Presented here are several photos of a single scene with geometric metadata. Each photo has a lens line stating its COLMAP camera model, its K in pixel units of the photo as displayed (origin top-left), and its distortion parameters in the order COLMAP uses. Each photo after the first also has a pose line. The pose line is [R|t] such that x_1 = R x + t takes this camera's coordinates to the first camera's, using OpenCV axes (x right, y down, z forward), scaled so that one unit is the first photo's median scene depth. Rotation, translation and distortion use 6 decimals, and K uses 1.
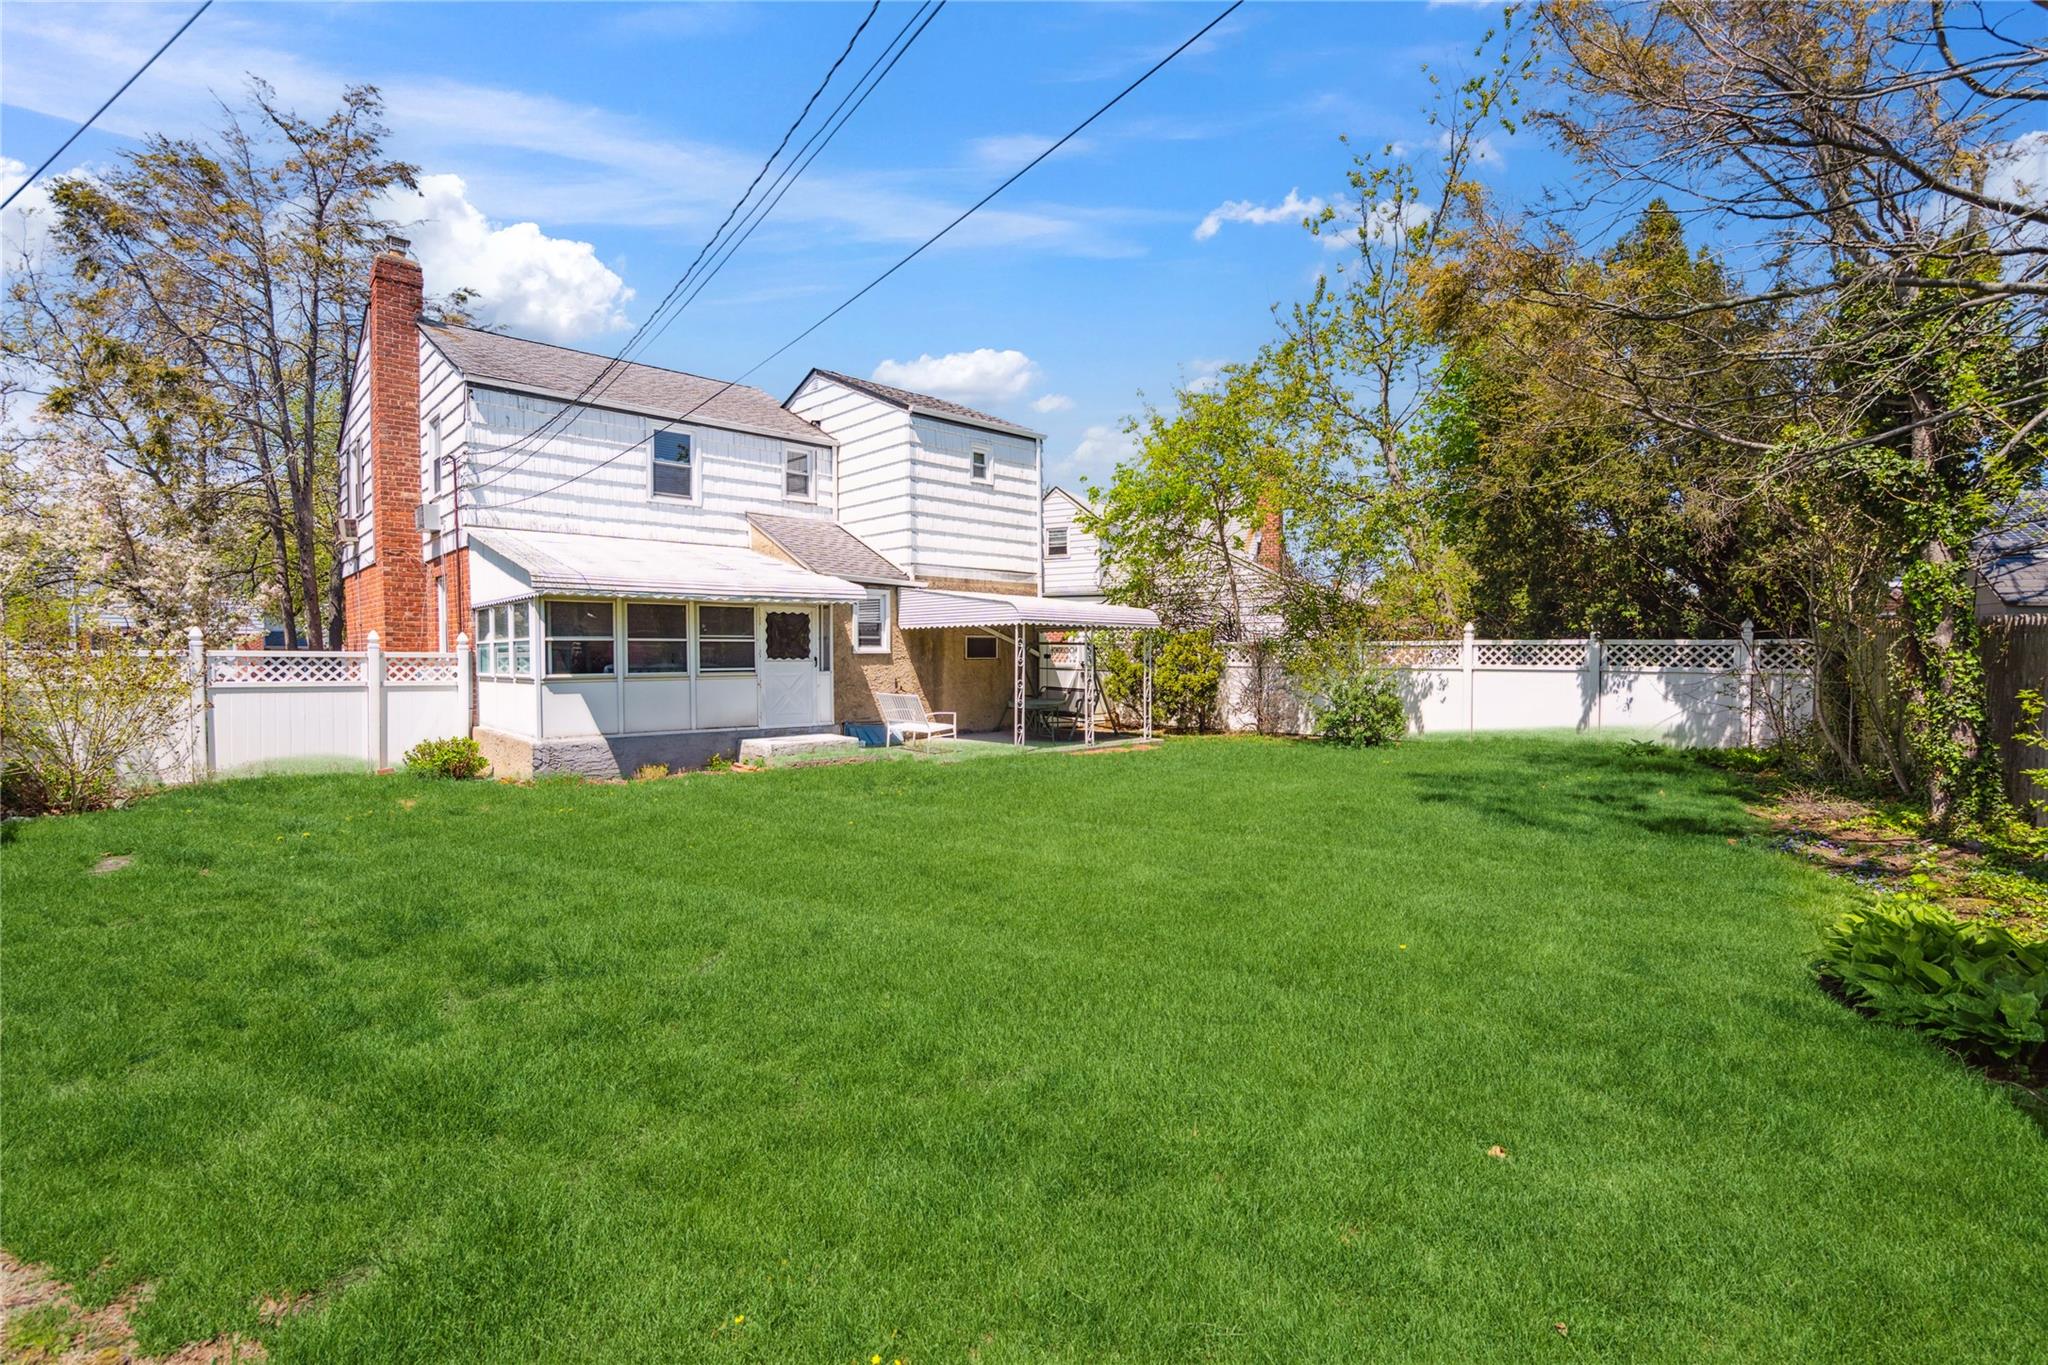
lens RADIAL K [[930.6, 0, 1024.0], [0, 930.6, 682.5], [0, 0, 1]] dist [0.002049, 0.000008]
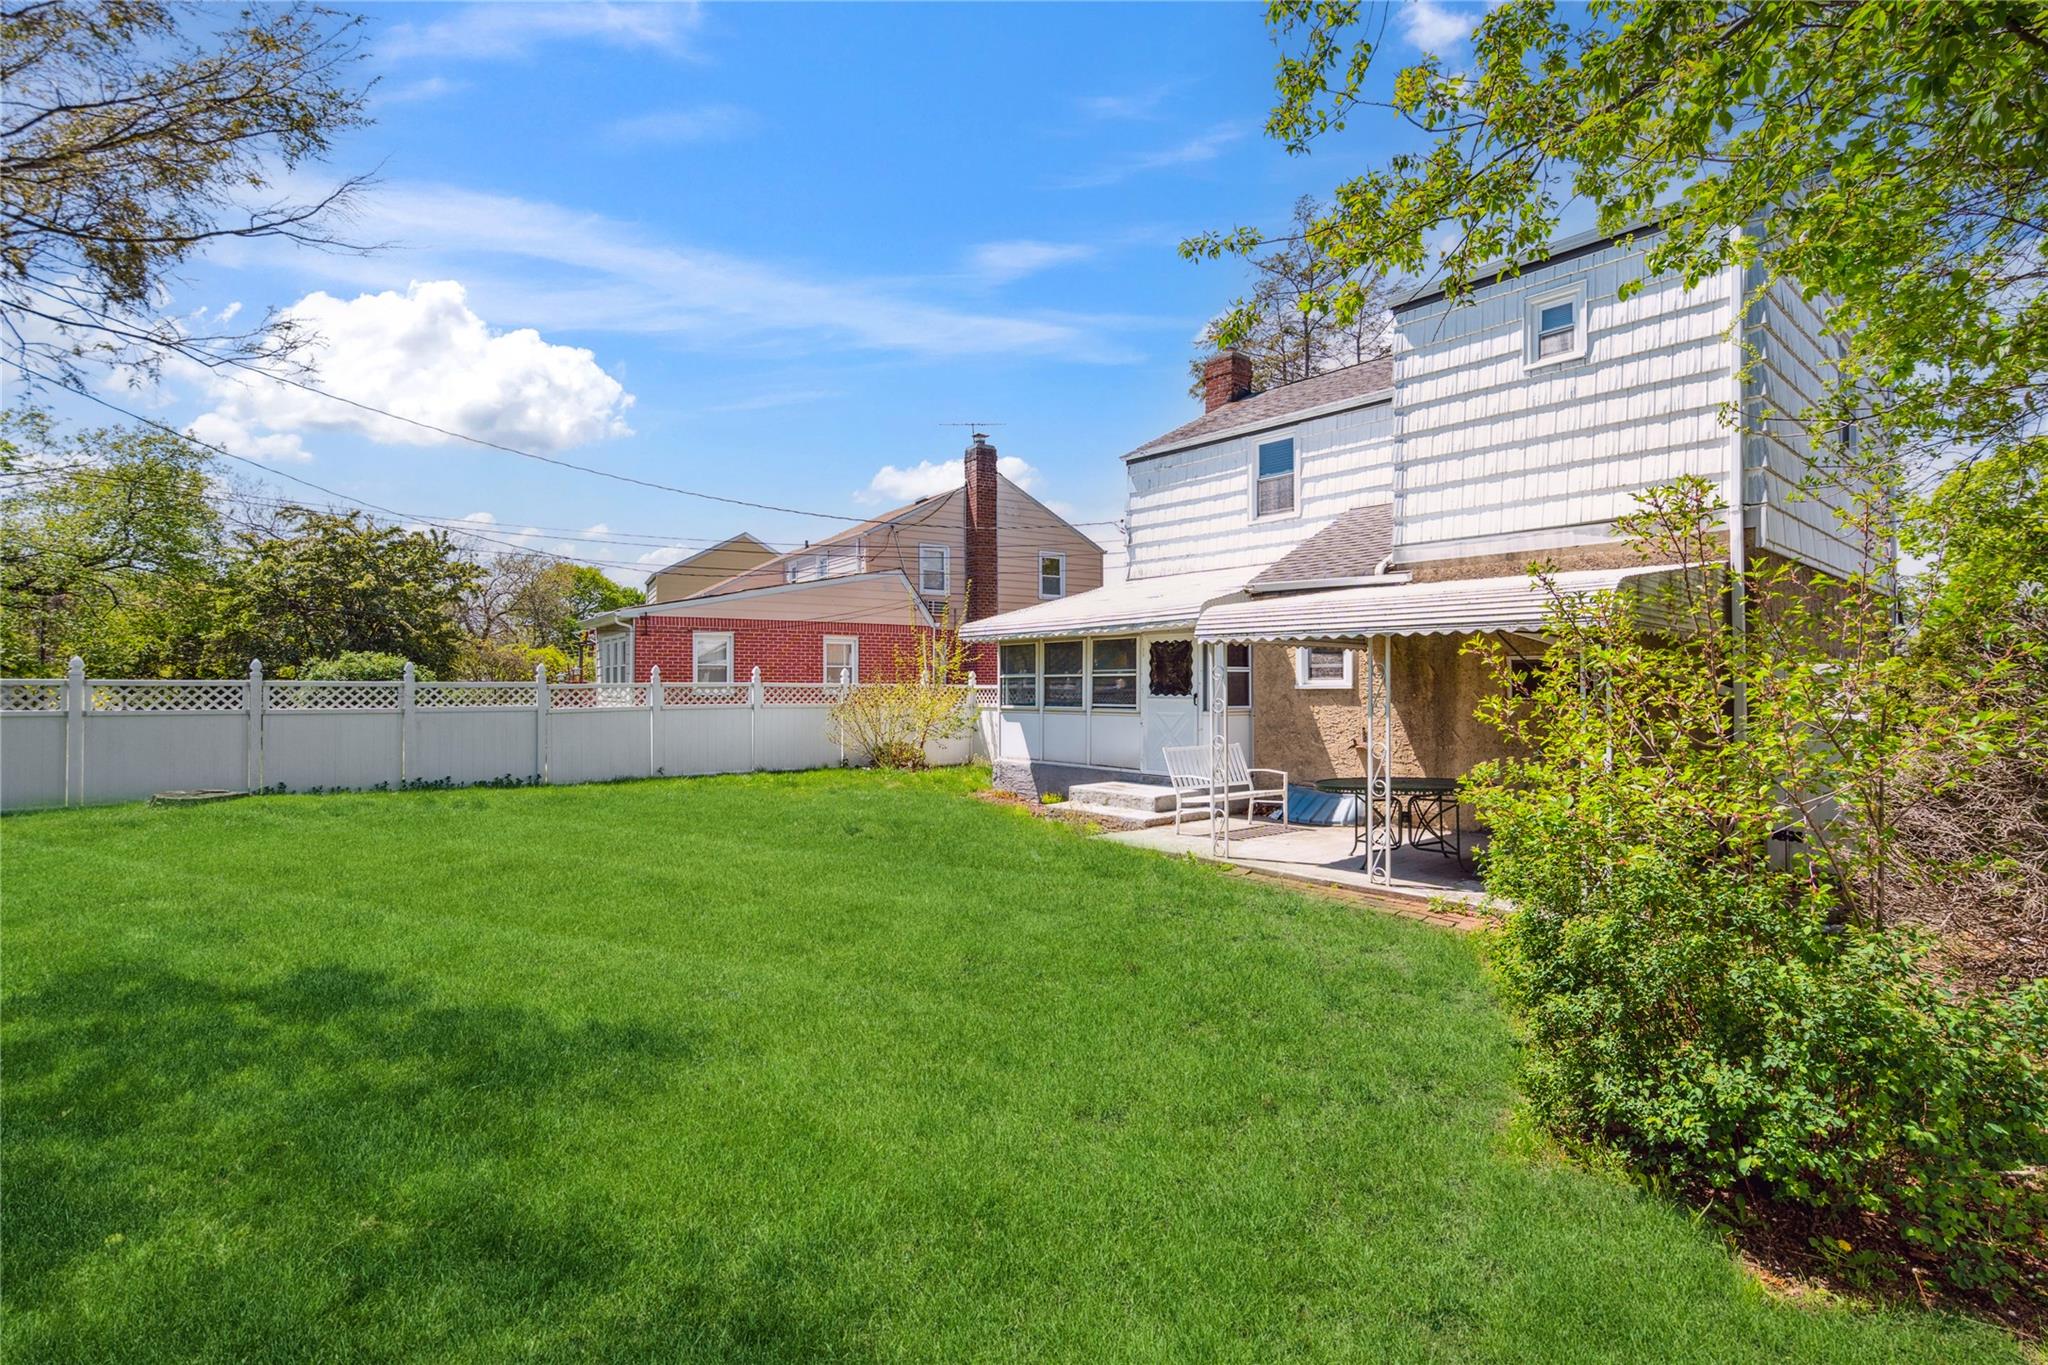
lens RADIAL K [[930.6, 0, 1024.0], [0, 930.6, 682.5], [0, 0, 1]] dist [0.002049, 0.000008]
pose [[-0.030002, 0.000432, -0.999550, 0.527335], [-0.026944, 0.999636, 0.001241, -0.030280], [0.999187, 0.026969, -0.029979, 0.785456]]
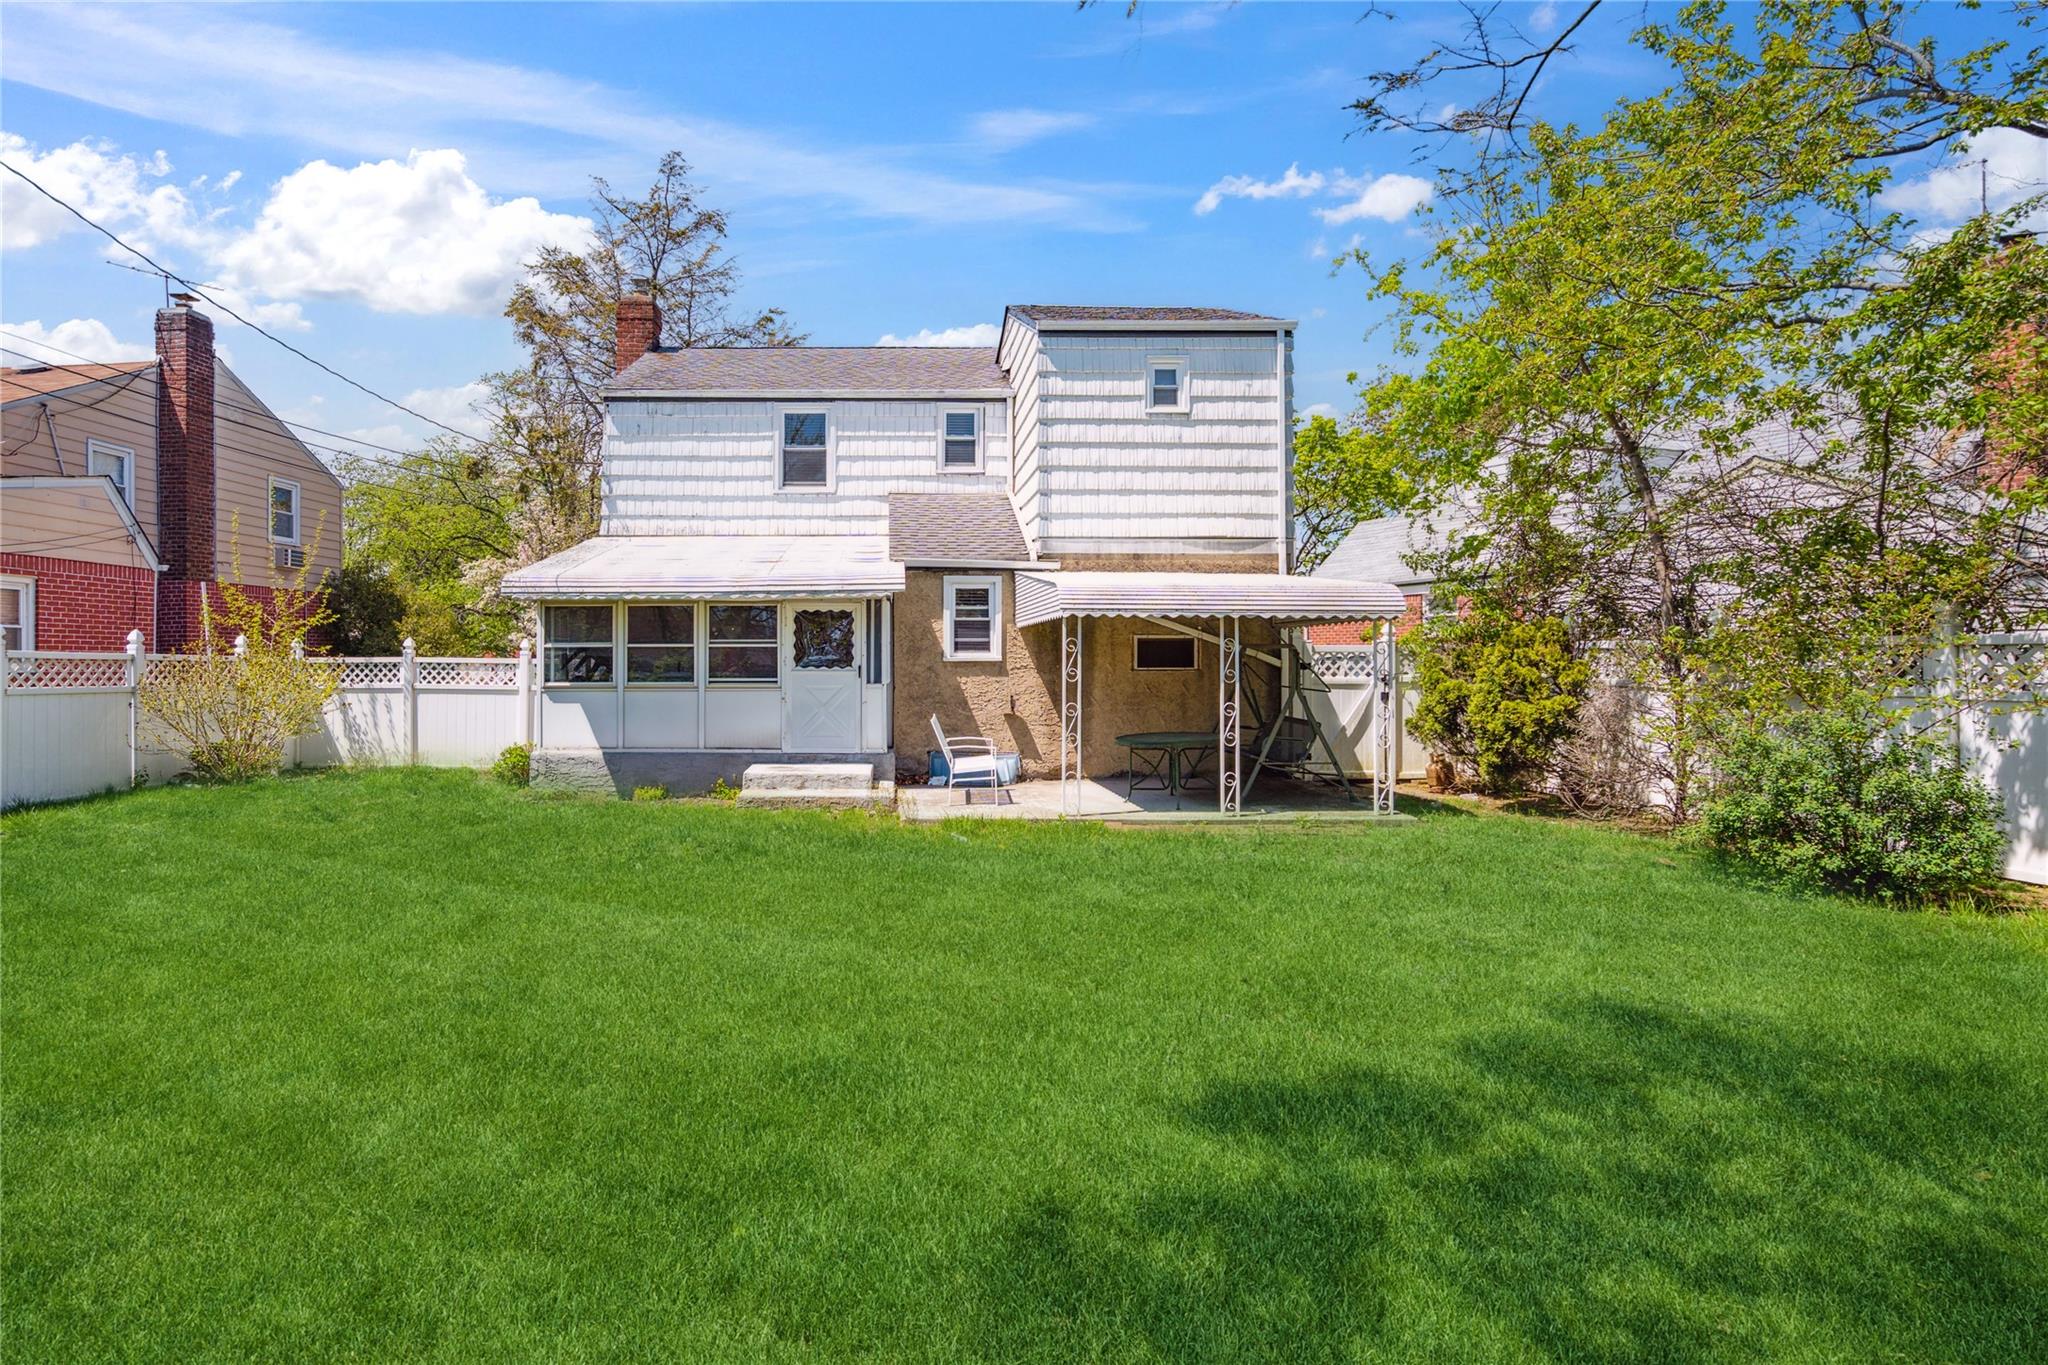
lens RADIAL K [[987.3, 0, 881.0], [0, 987.3, 659.5], [0, 0, 1]] dist [-0.009807, -0.000206]
pose [[0.727888, 0.002128, -0.685692, 0.324029], [-0.023268, 0.999496, -0.021598, -0.013395], [0.685301, 0.031676, 0.727571, 0.363917]]
